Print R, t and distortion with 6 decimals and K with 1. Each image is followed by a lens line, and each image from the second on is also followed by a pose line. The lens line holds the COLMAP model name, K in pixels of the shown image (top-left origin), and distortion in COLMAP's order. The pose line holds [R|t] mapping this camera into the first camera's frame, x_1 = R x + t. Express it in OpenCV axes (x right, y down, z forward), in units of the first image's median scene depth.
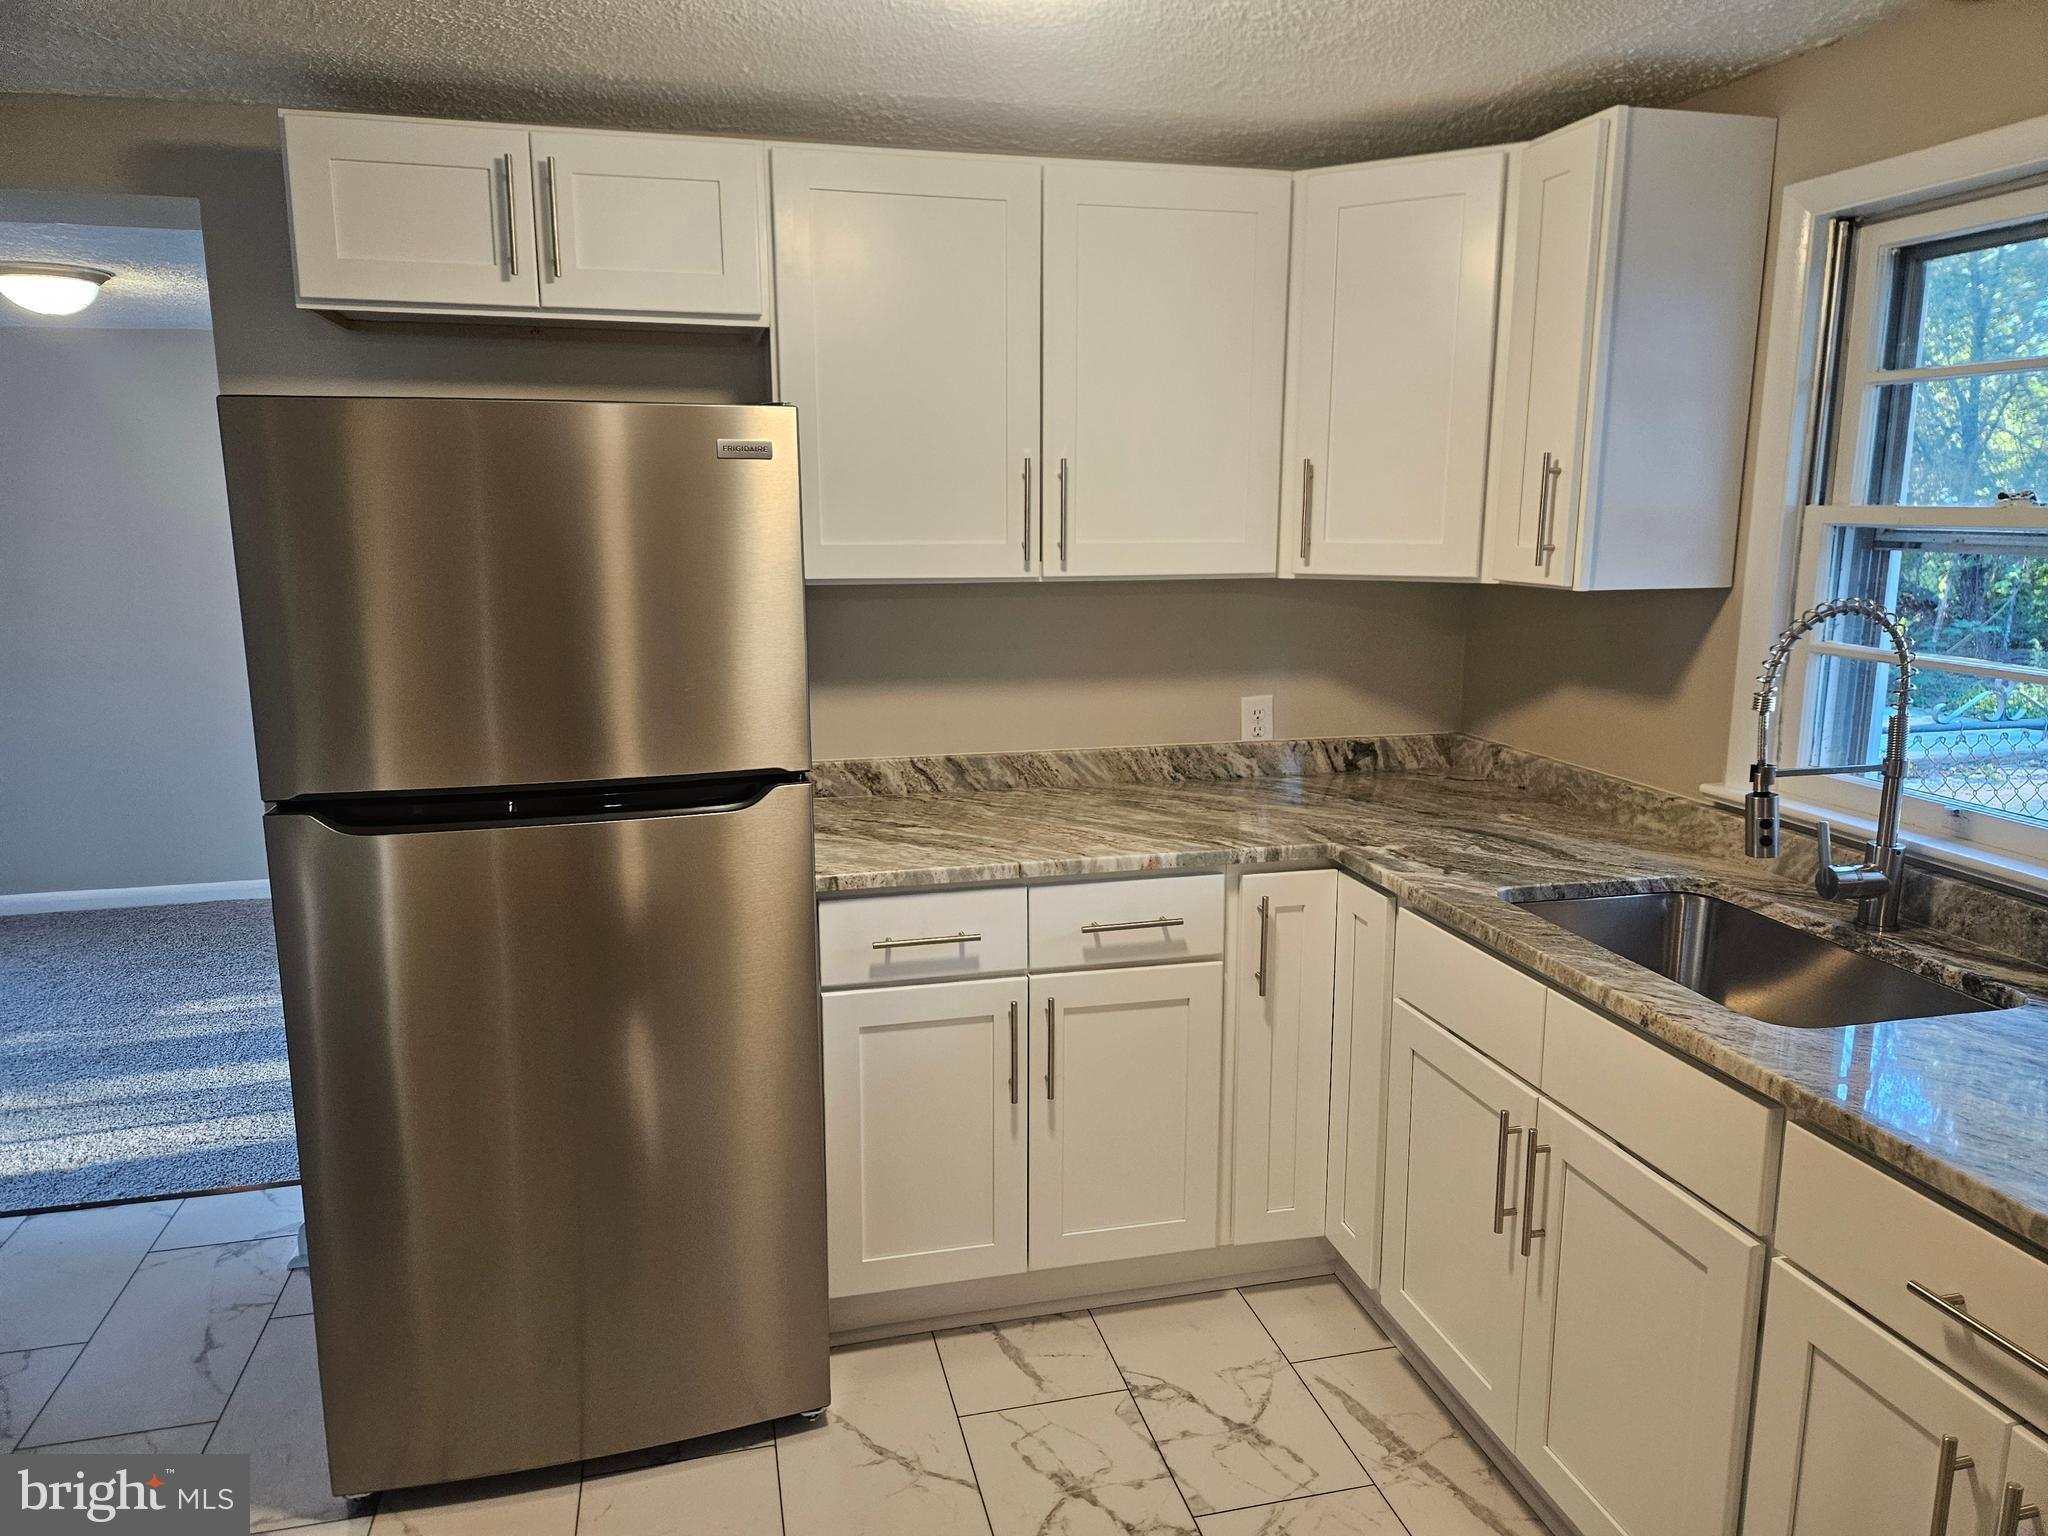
lens RADIAL K [[1366.2, 0, 1011.5], [0, 1366.2, 771.3], [0, 0, 1]] dist [0.086919, -0.087207]
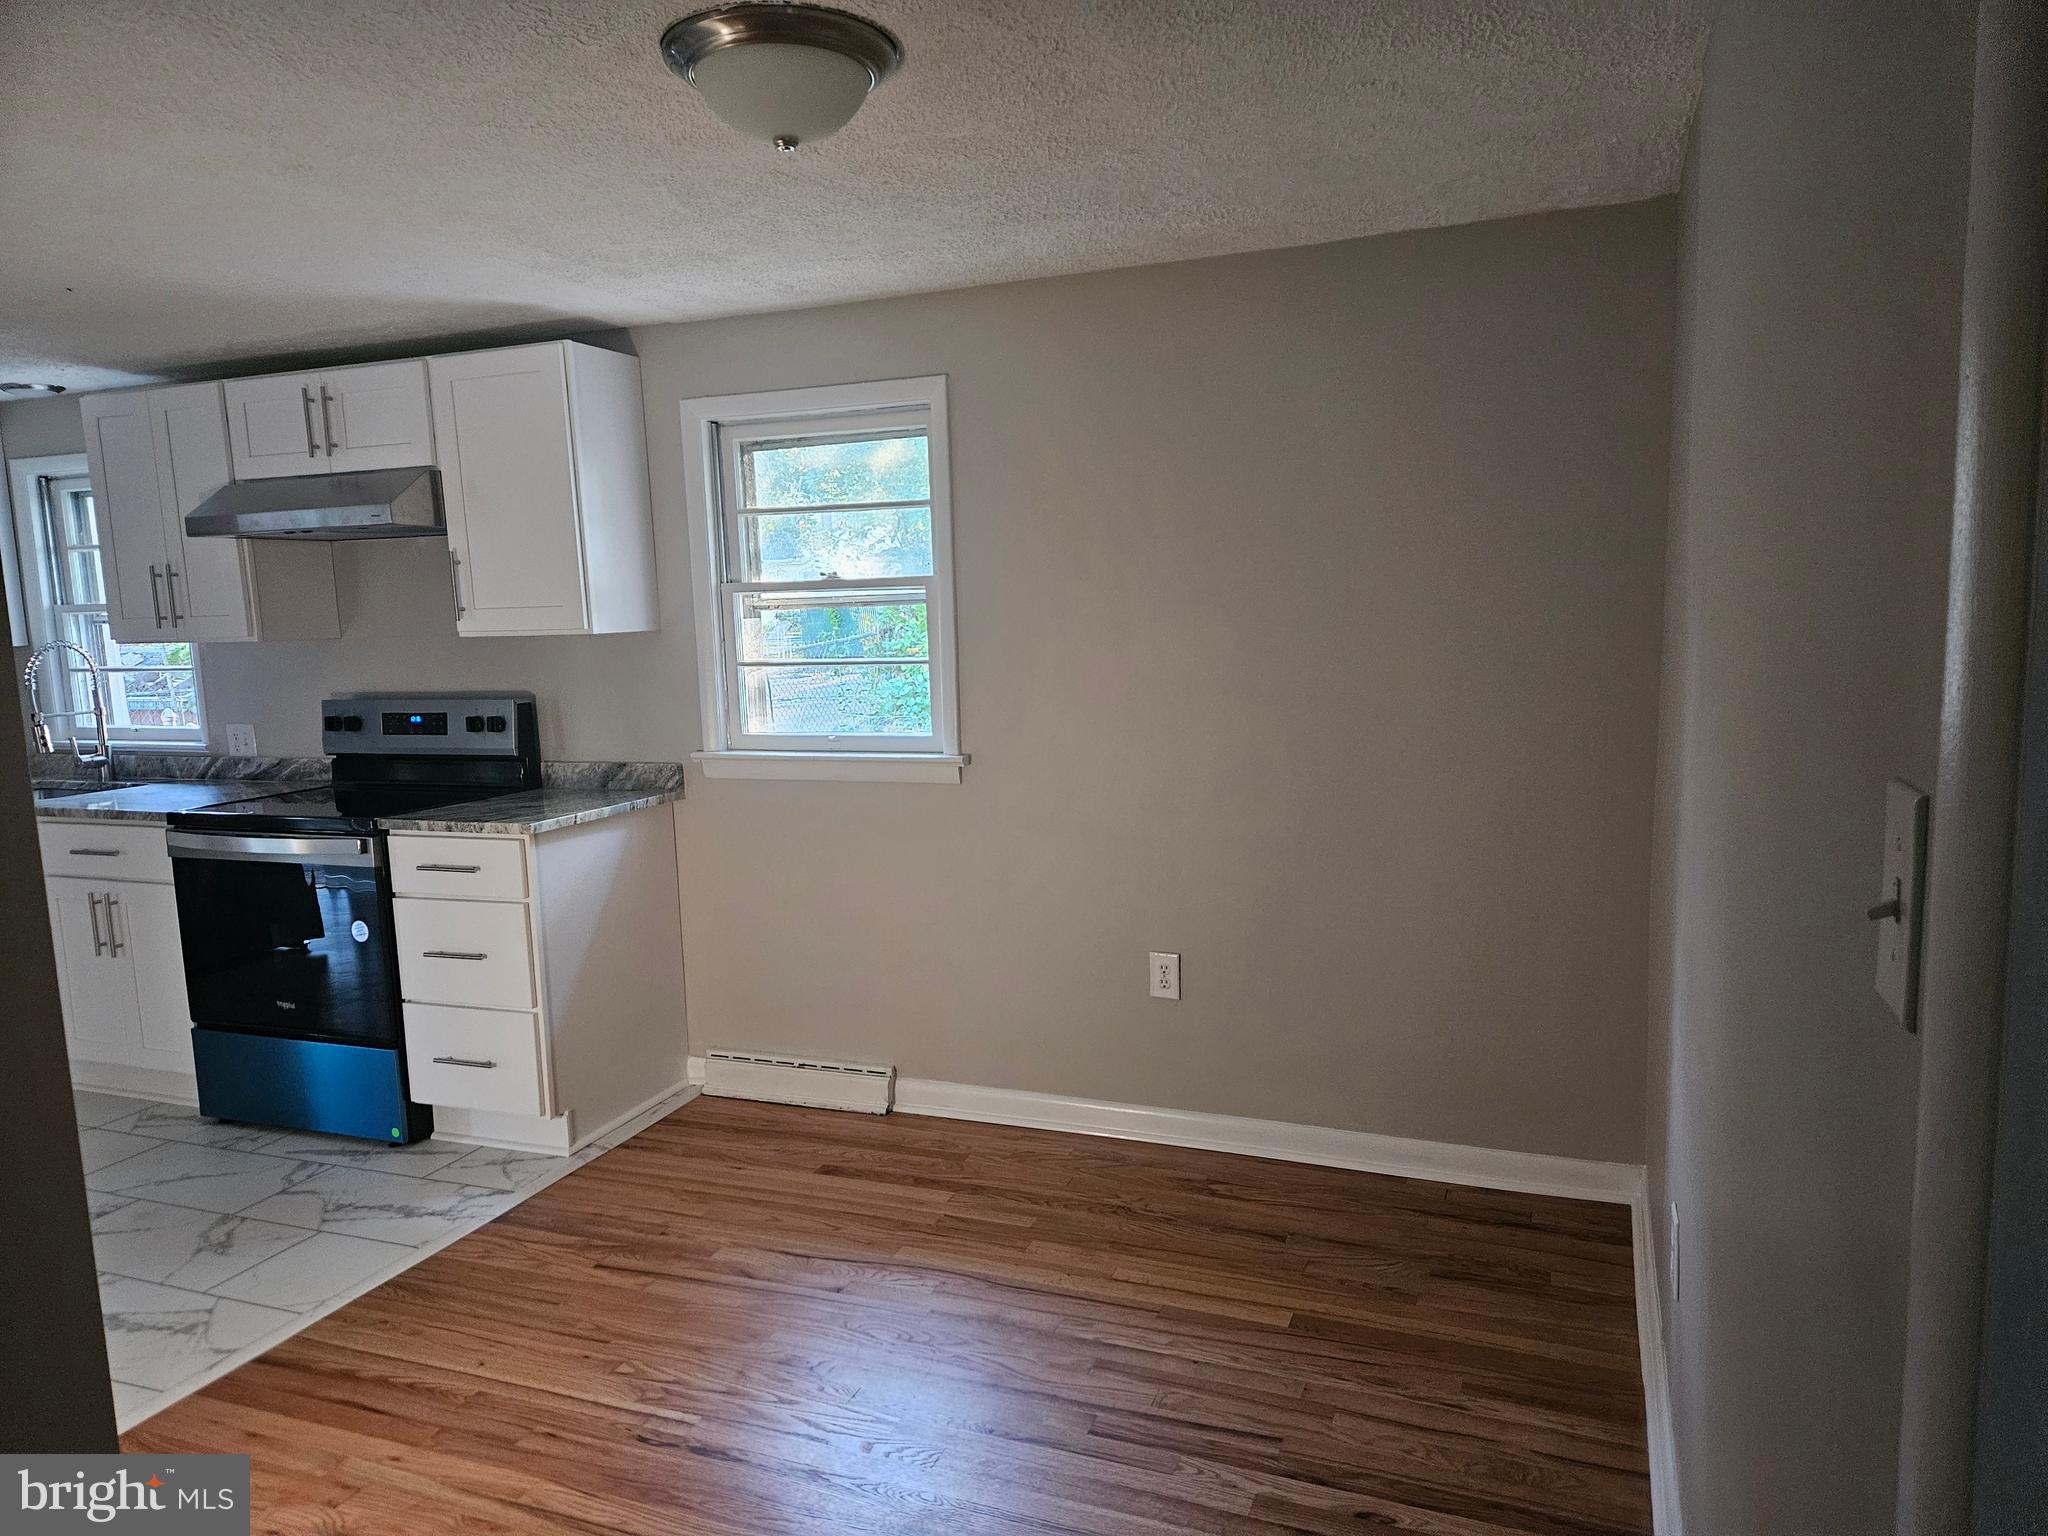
lens RADIAL K [[1373.7, 0, 1025.2], [0, 1373.7, 794.7], [0, 0, 1]] dist [0.086954, -0.084108]
pose [[0.576047, -0.127977, 0.807336, -0.337332], [0.187858, 0.981958, 0.021618, 0.314643], [-0.795537, 0.139212, 0.589695, -1.361447]]
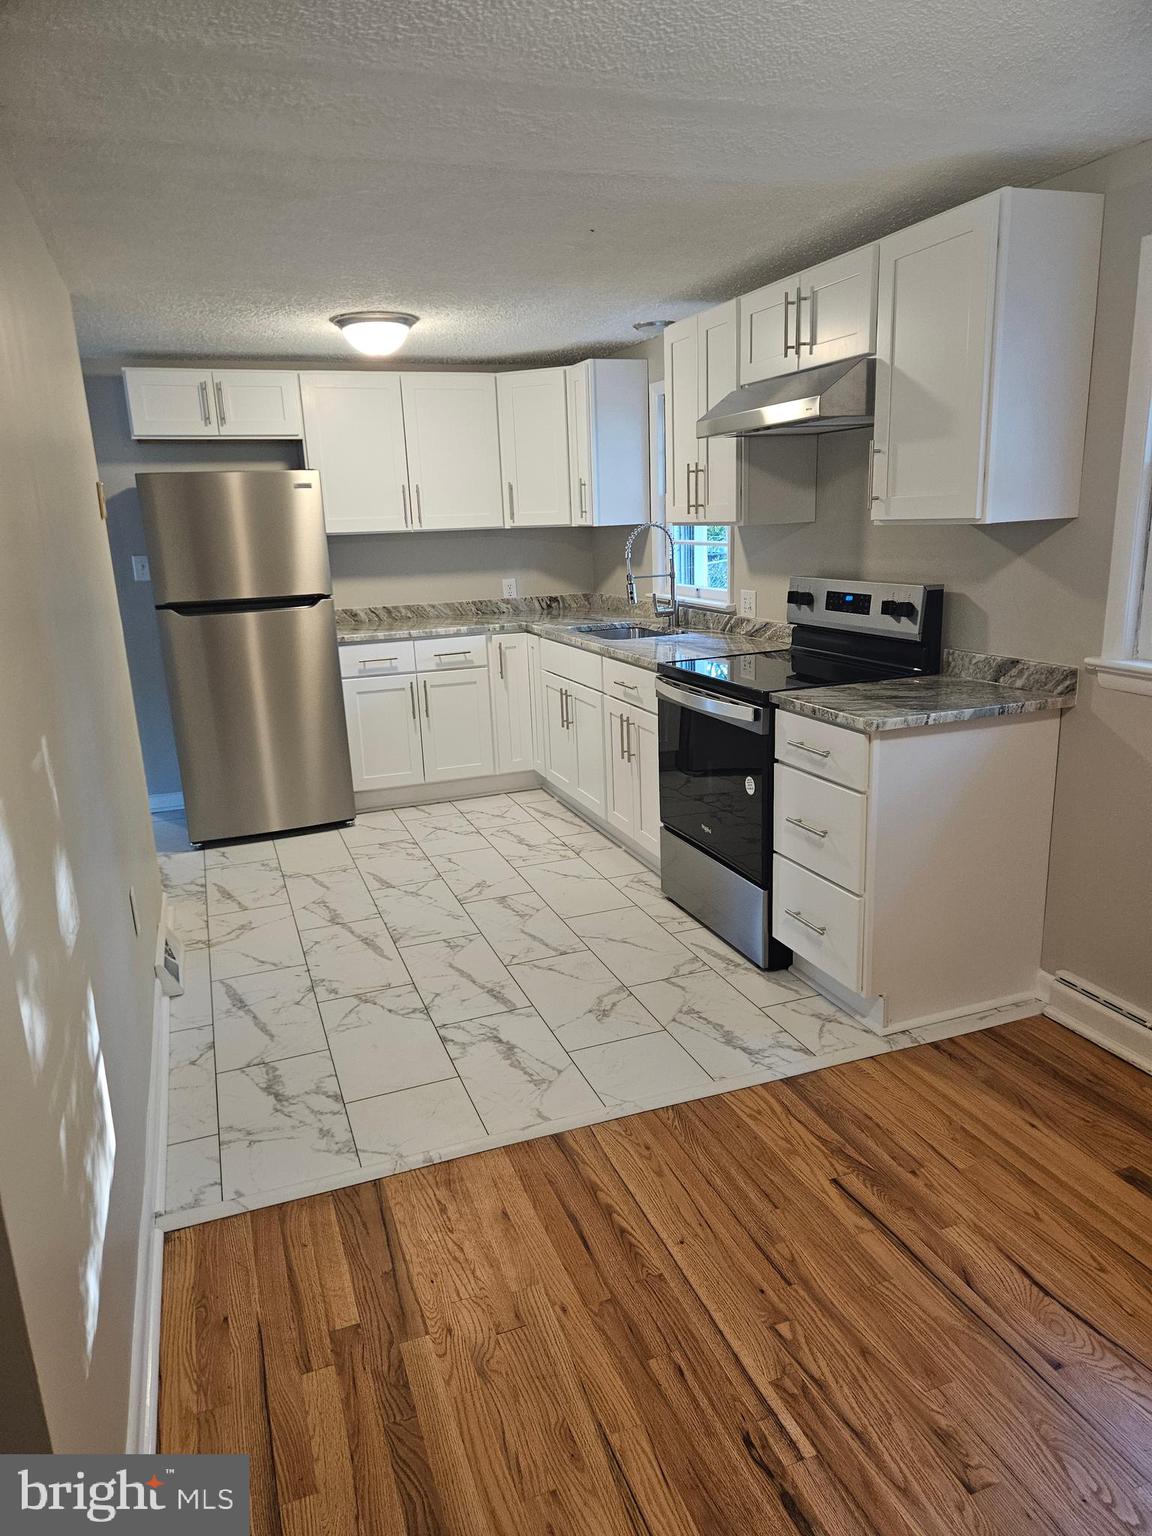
lens RADIAL K [[1021.3, 0, 571.4], [0, 1021.3, 777.1], [0, 0, 1]] dist [0.098364, -0.106185]
pose [[0.992445, -0.065233, 0.103914, 0.096496], [0.059112, 0.996390, 0.060930, 0.253287], [-0.107513, -0.054328, 0.992718, -1.135158]]
